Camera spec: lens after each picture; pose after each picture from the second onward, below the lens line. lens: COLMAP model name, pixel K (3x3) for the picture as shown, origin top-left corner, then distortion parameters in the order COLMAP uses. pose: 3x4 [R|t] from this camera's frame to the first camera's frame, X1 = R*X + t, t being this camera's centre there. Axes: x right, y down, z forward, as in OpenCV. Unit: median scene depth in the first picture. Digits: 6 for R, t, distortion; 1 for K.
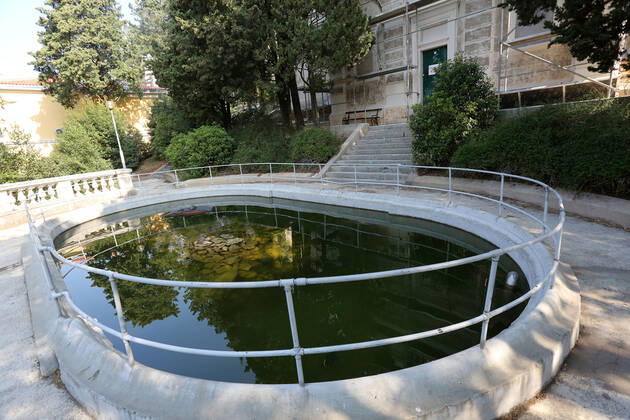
lens RADIAL K [[306.4, 0, 312.3], [0, 306.4, 216.3], [0, 0, 1]] dist [-0.062751, 0.025078]
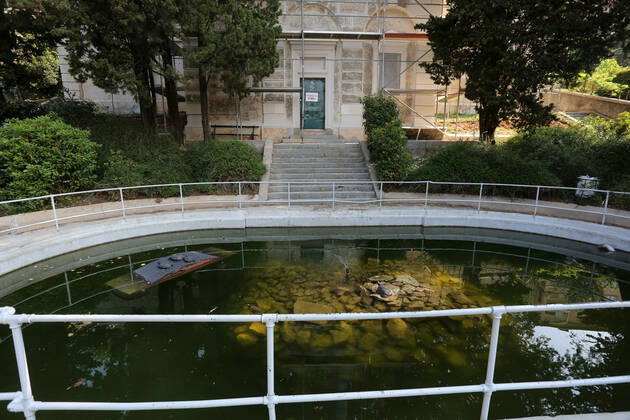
lens RADIAL K [[306.4, 0, 312.3], [0, 306.4, 216.3], [0, 0, 1]] dist [-0.062751, 0.025078]
pose [[0.672241, -0.083330, 0.735628, -0.455514], [0.135739, 0.990674, -0.011823, -0.047228], [-0.727782, 0.107801, 0.677283, 0.303910]]
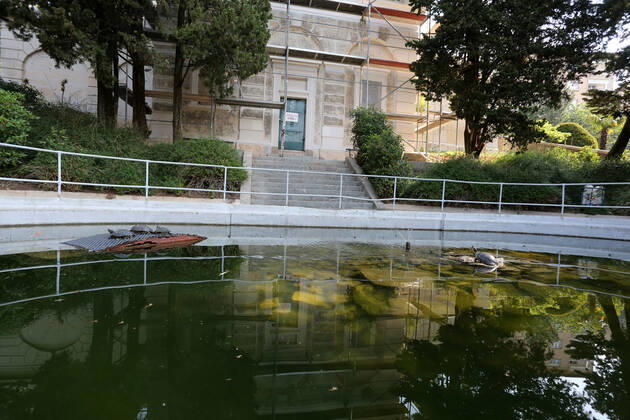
lens RADIAL K [[306.4, 0, 312.3], [0, 306.4, 216.3], [0, 0, 1]] dist [-0.062751, 0.025078]
pose [[0.557726, 0.062005, 0.827706, -0.418153], [0.128430, 0.978750, -0.159859, 0.026204], [-0.820029, 0.195459, 0.537911, 0.453662]]
